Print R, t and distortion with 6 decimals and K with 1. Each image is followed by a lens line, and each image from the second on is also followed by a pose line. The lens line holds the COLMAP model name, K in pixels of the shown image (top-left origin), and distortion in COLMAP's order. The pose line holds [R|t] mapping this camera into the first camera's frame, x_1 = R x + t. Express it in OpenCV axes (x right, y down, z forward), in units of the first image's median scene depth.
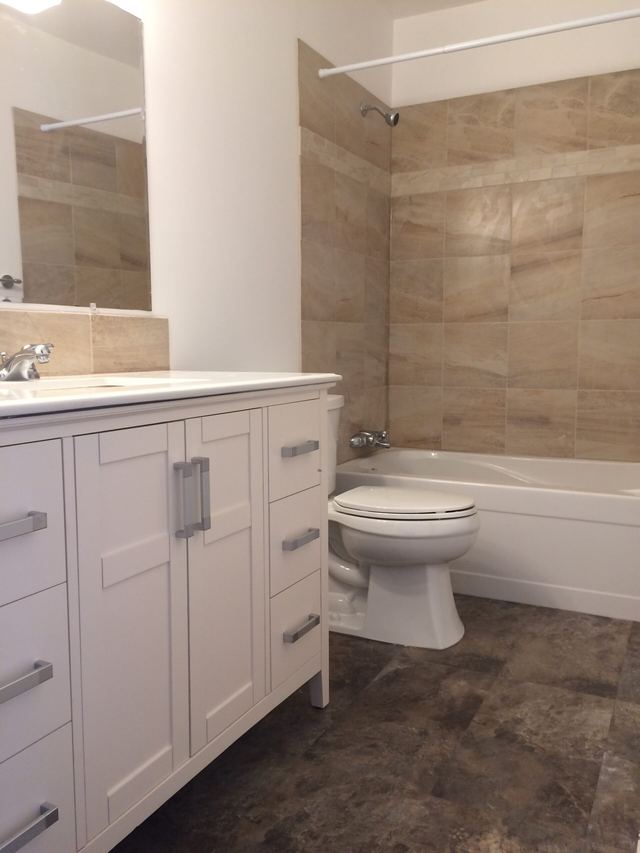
lens RADIAL K [[730.1, 0, 317.7], [0, 730.1, 424.0], [0, 0, 1]] dist [0.101443, -0.134038]
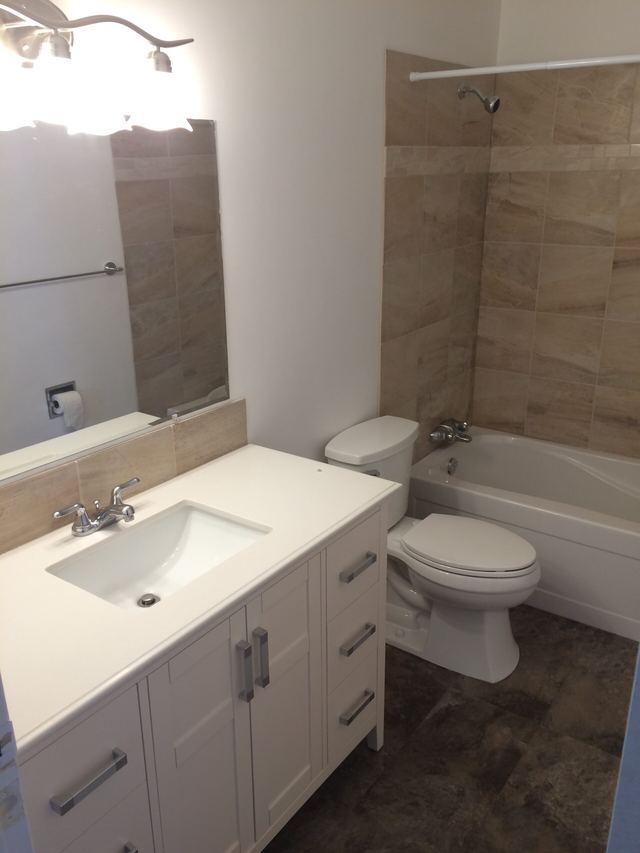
lens RADIAL K [[730.1, 0, 317.7], [0, 730.1, 424.0], [0, 0, 1]] dist [0.101443, -0.134038]
pose [[0.989073, 0.045317, -0.140290, 0.033429], [-0.011573, 0.972516, 0.232548, -0.235112], [0.146973, -0.228383, 0.962414, -0.009653]]
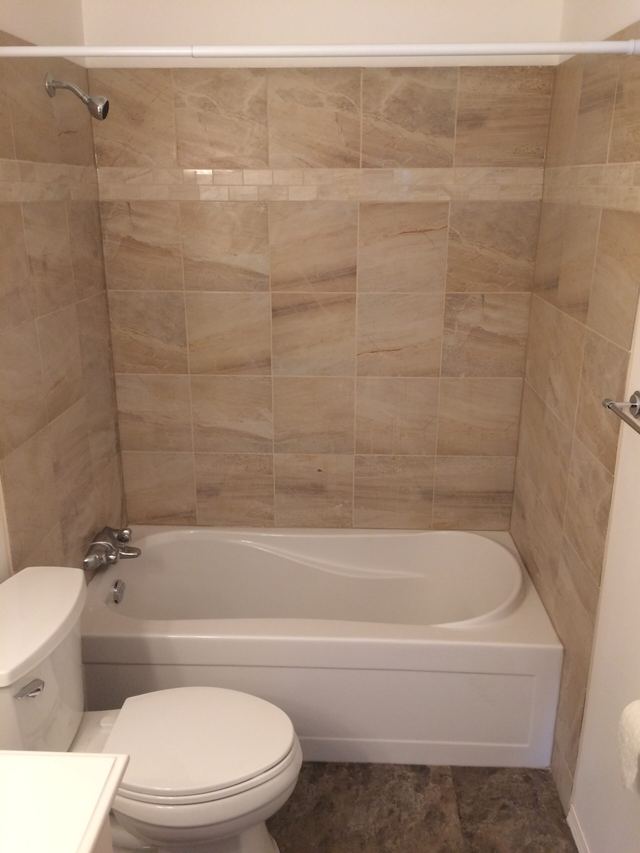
lens RADIAL K [[730.1, 0, 317.7], [0, 730.1, 424.0], [0, 0, 1]] dist [0.101443, -0.134038]
pose [[0.908478, -0.120638, 0.400142, -0.021631], [0.040045, 0.978155, 0.203985, -0.259223], [-0.416009, -0.169292, 0.893463, 0.270488]]
